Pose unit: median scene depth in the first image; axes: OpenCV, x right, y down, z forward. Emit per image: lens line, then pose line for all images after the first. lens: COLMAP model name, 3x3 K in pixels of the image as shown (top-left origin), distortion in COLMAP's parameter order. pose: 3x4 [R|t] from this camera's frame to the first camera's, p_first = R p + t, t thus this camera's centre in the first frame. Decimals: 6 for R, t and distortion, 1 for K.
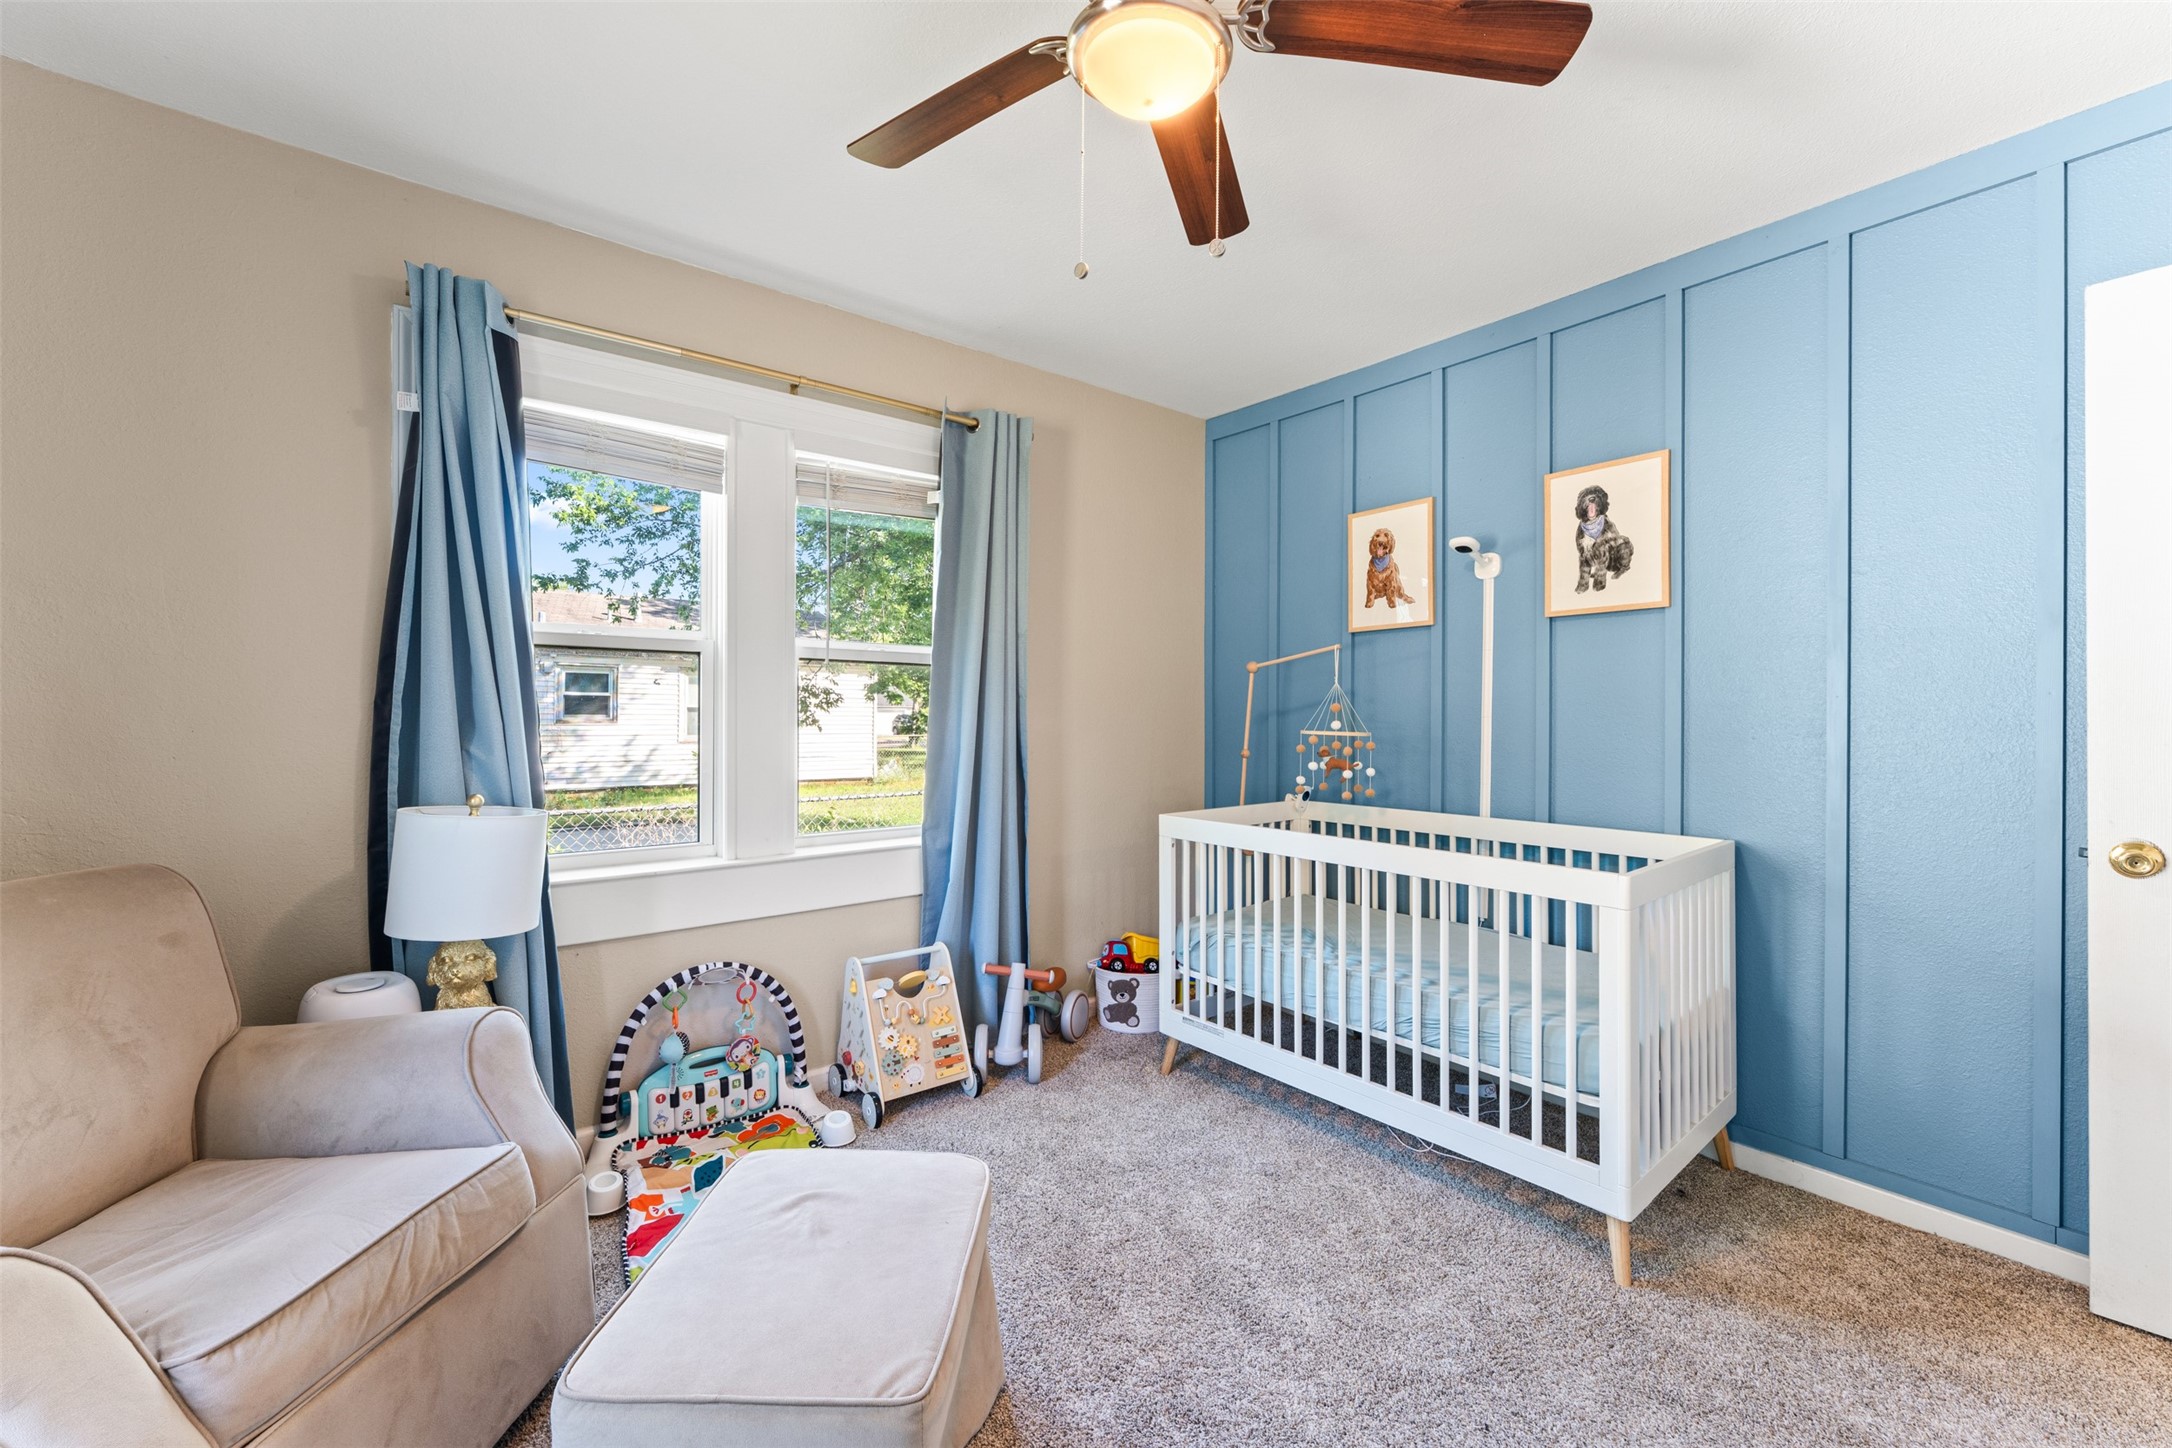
lens RADIAL K [[864.9, 0, 1082.7], [0, 864.9, 717.4], [0, 0, 1]] dist [0.001801, 0.000181]
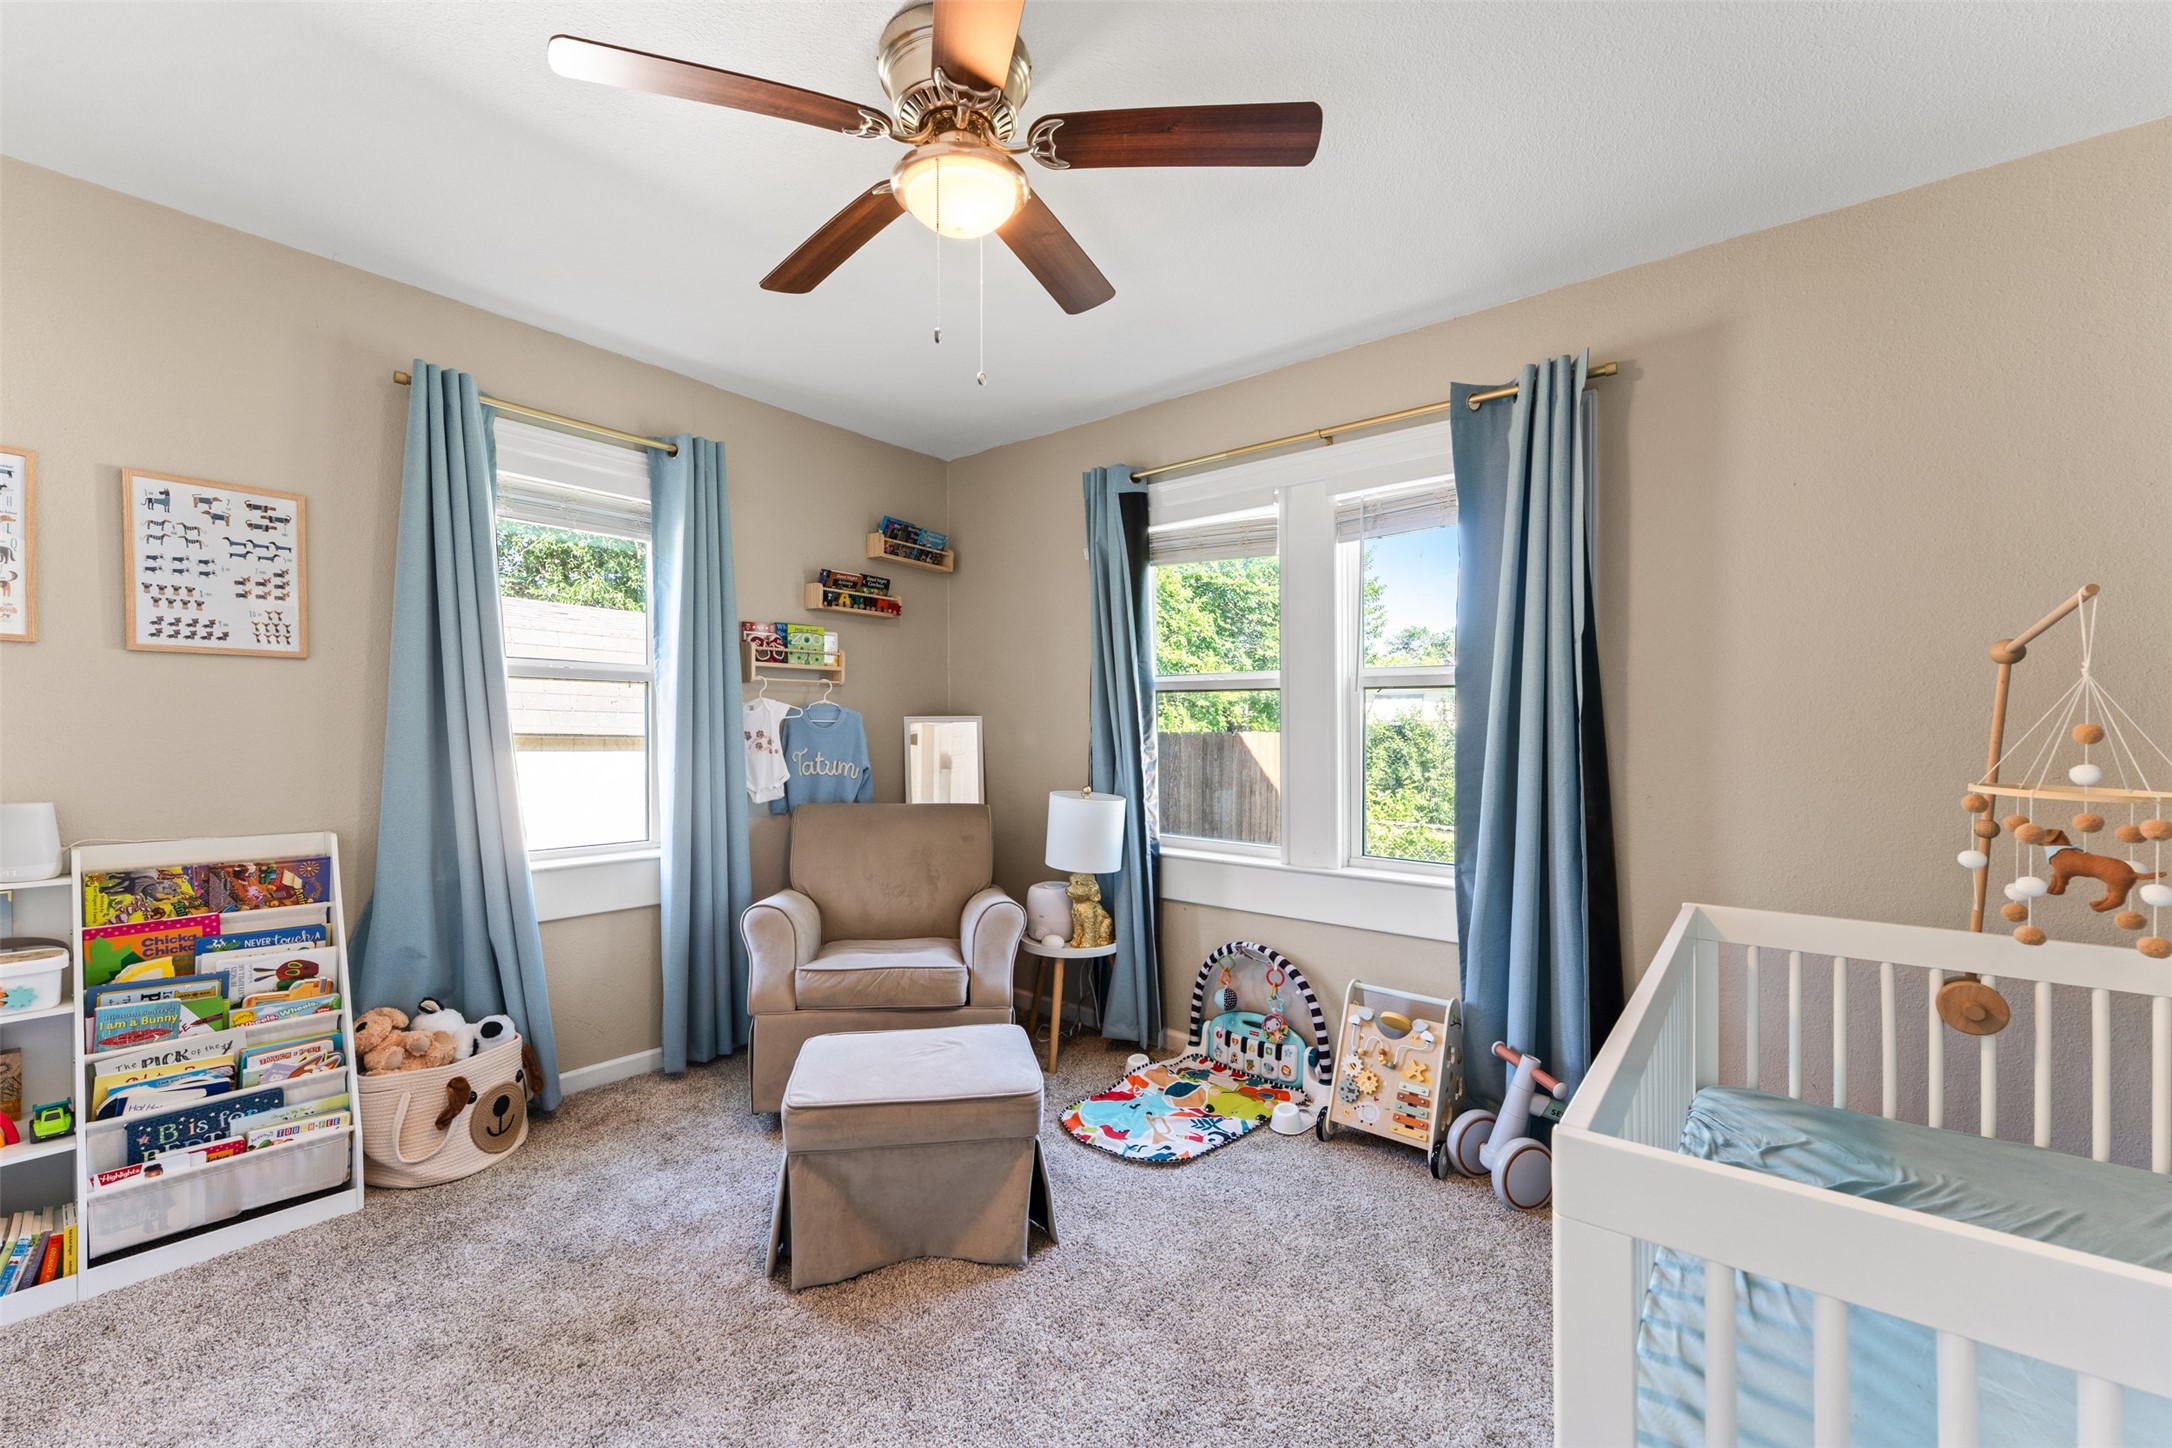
lens RADIAL K [[879.3, 0, 1087.9], [0, 879.3, 743.4], [0, 0, 1]] dist [0.000755, 0.000014]
pose [[0.214066, 0.010528, -0.976762, 0.715479], [-0.015071, 0.999858, 0.007474, -0.002759], [0.976703, 0.013121, 0.214194, 0.493749]]
